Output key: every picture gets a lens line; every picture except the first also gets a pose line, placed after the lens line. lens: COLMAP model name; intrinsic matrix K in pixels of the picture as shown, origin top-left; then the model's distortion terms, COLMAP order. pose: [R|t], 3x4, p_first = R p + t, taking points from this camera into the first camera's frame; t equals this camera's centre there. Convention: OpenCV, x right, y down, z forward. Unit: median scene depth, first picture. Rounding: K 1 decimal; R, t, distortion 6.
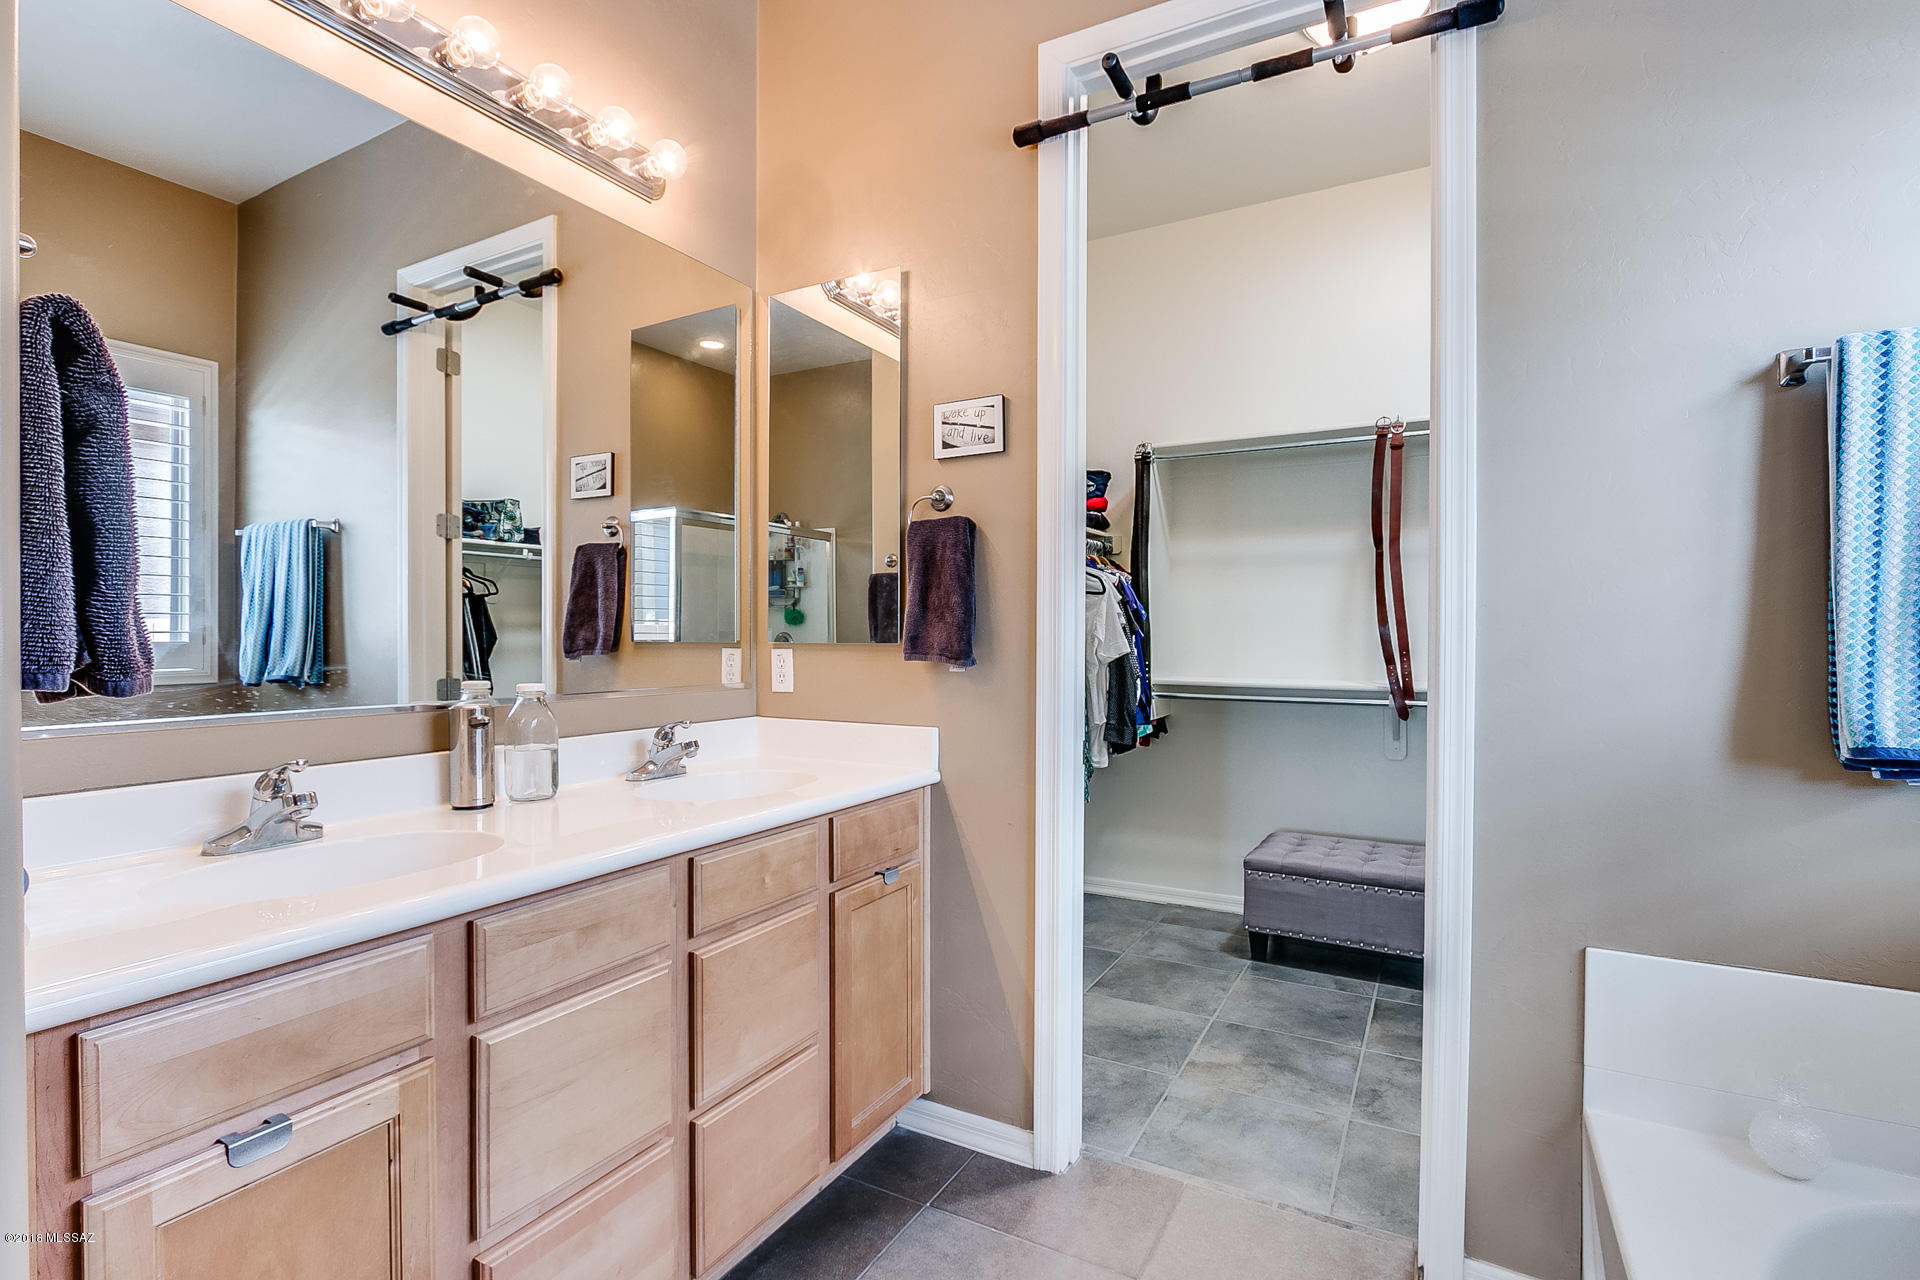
lens RADIAL K [[881.2, 0, 956.4], [0, 881.2, 641.0], [0, 0, 1]] dist [-0.011596, 0.001280]
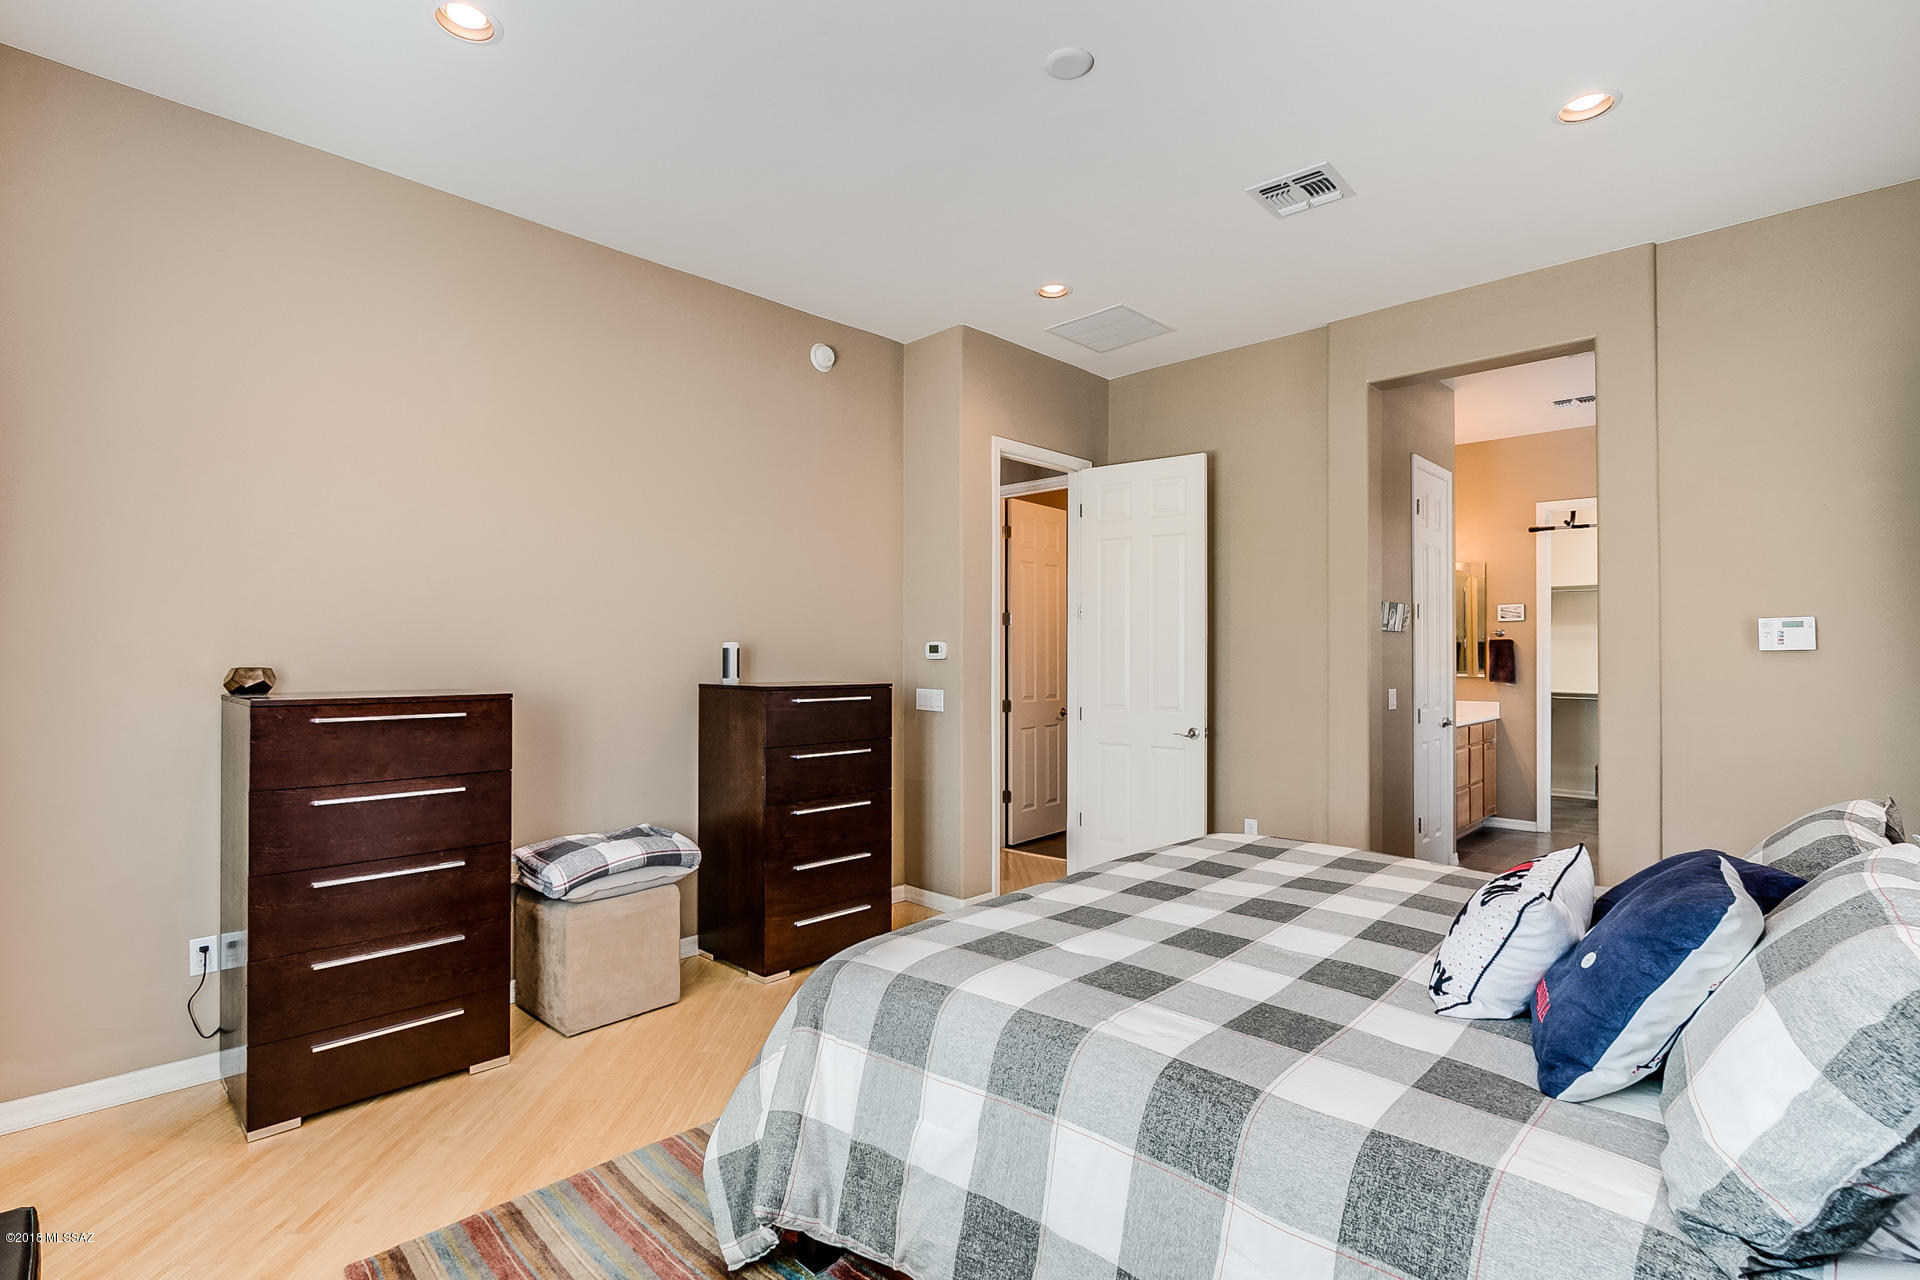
lens RADIAL K [[881.2, 0, 957.1], [0, 881.2, 640.0], [0, 0, 1]] dist [-0.011596, 0.001280]
pose [[0.966400, -0.002140, -0.257033, -1.155691], [-0.002967, 0.999806, -0.019480, -0.065920], [0.257025, 0.019588, 0.966206, -2.743436]]
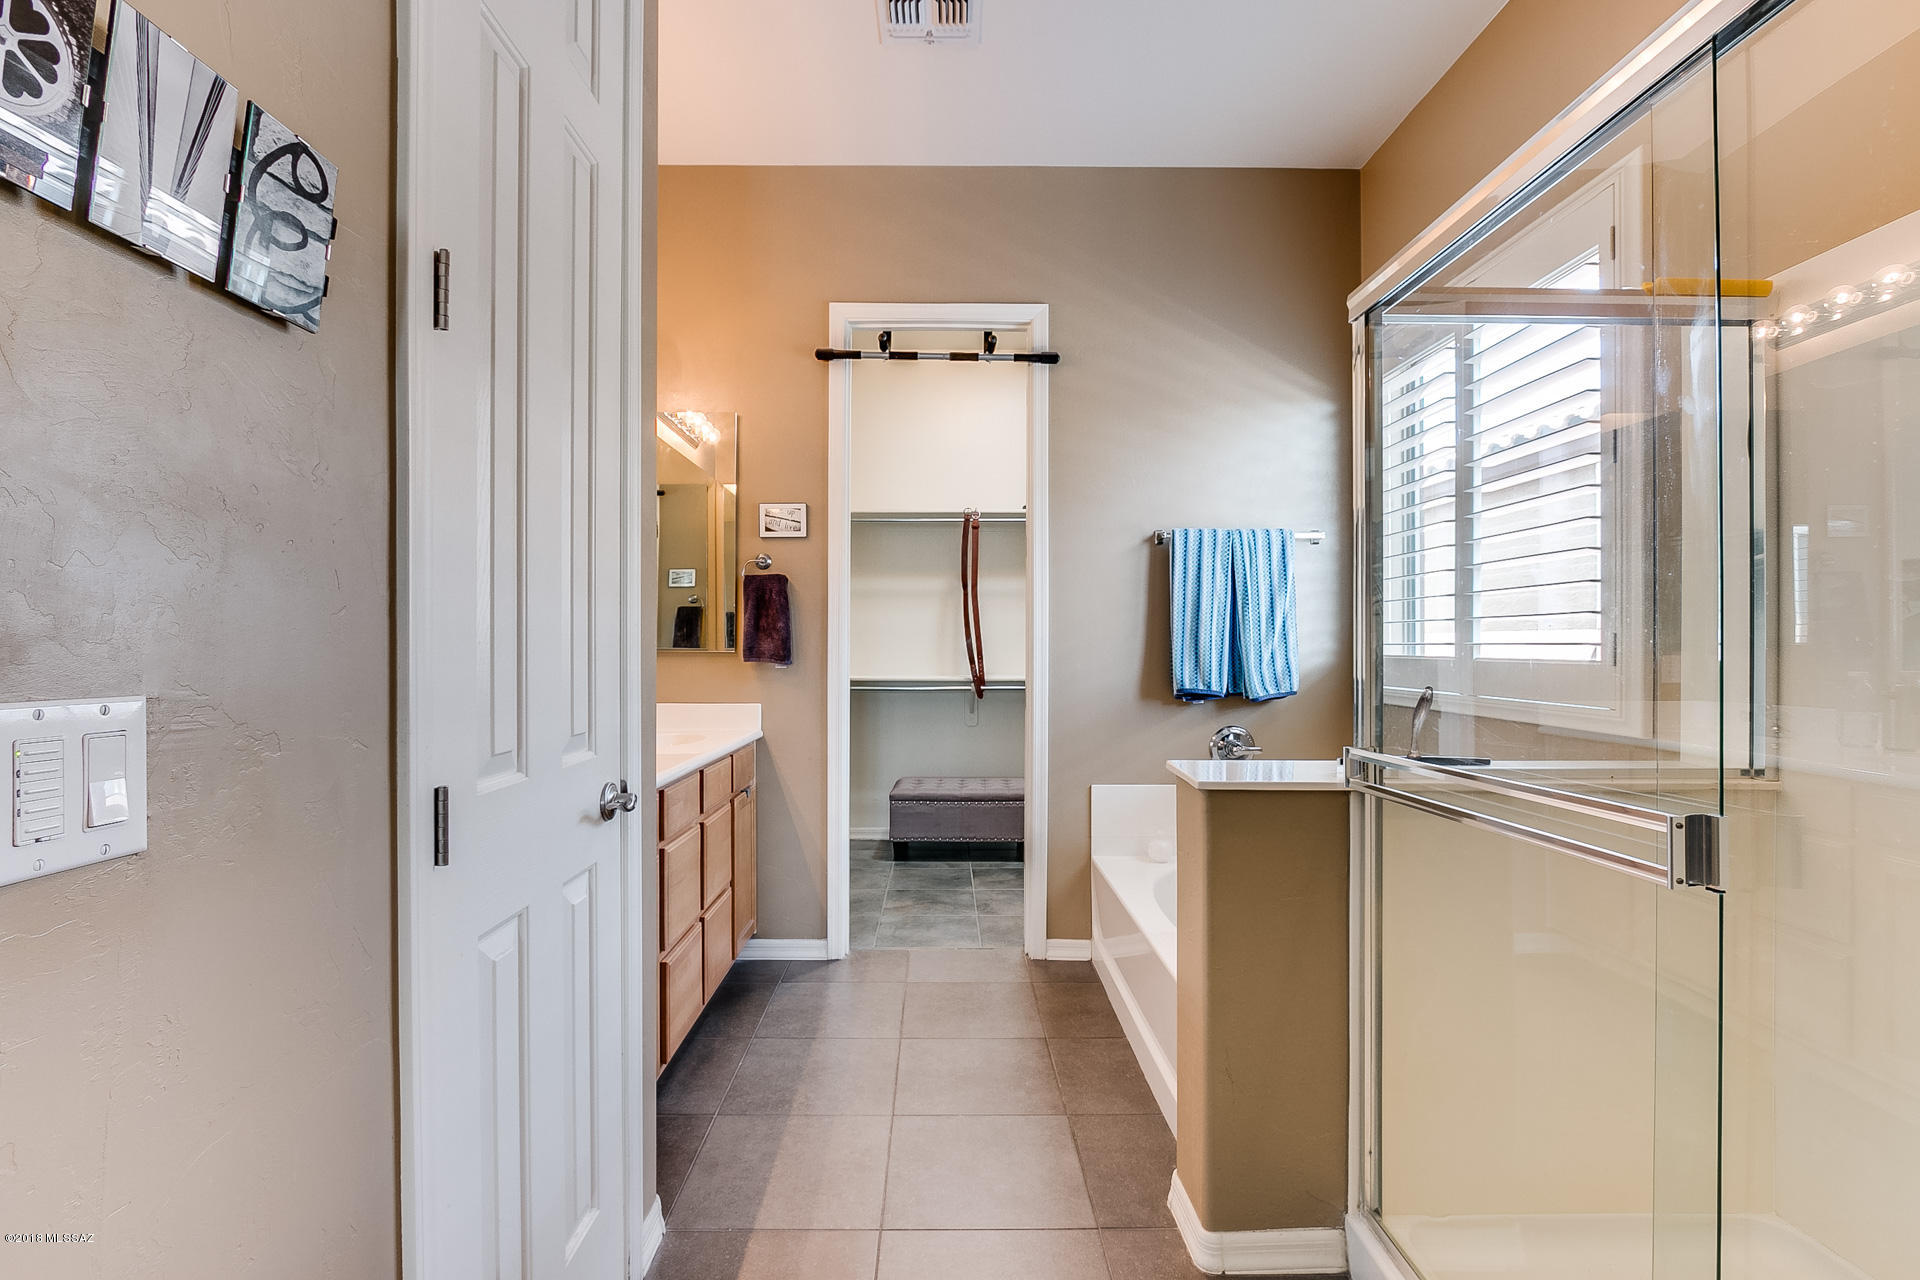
lens RADIAL K [[881.2, 0, 961.7], [0, 881.2, 645.6], [0, 0, 1]] dist [-0.011596, 0.001280]
pose [[0.861507, -0.002269, 0.507741, -0.531016], [0.005347, 0.999975, -0.004602, 0.001573], [-0.507718, 0.006680, 0.861497, -0.581123]]
